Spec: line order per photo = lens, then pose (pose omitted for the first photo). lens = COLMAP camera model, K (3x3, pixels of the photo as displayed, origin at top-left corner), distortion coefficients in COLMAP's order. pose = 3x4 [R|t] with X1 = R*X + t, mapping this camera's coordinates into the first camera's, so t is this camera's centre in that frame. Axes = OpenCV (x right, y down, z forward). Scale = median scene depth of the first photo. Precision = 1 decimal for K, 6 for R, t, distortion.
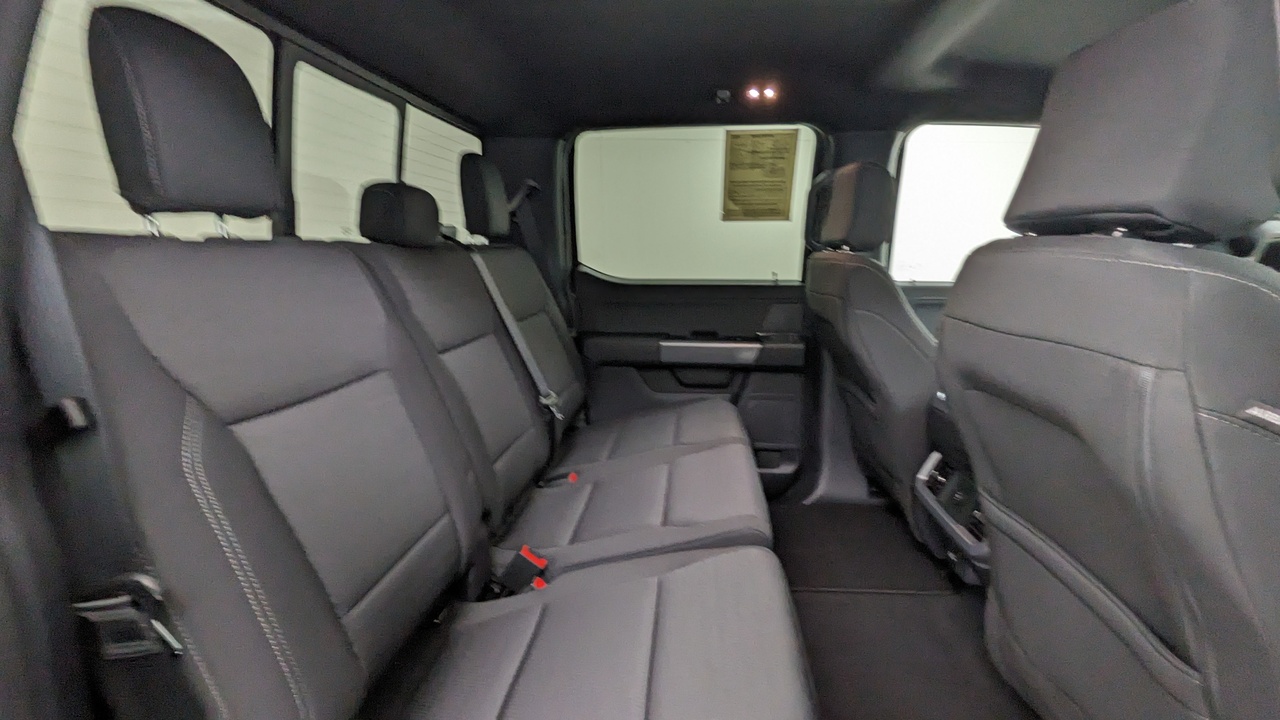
lens RADIAL K [[603.2, 0, 650.8], [0, 603.2, 347.0], [0, 0, 1]] dist [0.004339, -0.001257]
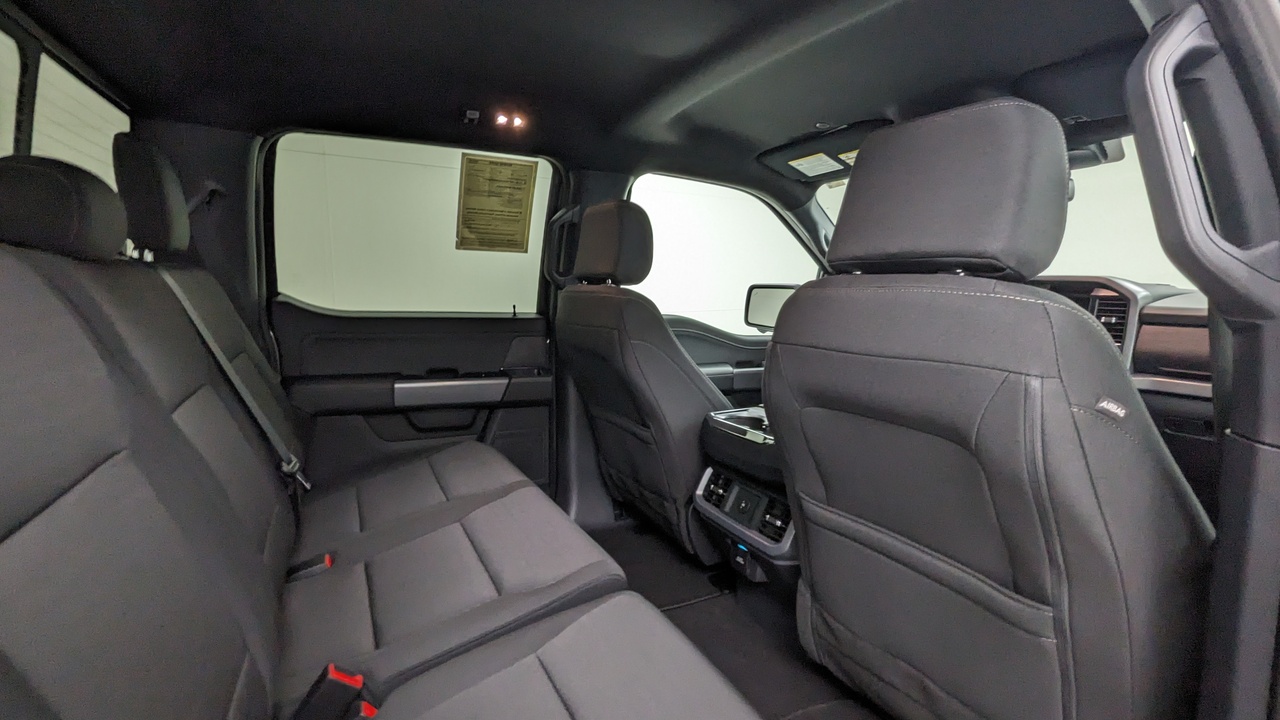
lens RADIAL K [[603.2, 0, 640.8], [0, 603.2, 350.7], [0, 0, 1]] dist [0.004339, -0.001257]
pose [[0.858471, -0.031476, 0.511895, -0.143565], [0.056660, 0.997826, -0.033666, -0.006748], [-0.509722, 0.057906, 0.858388, 0.081367]]
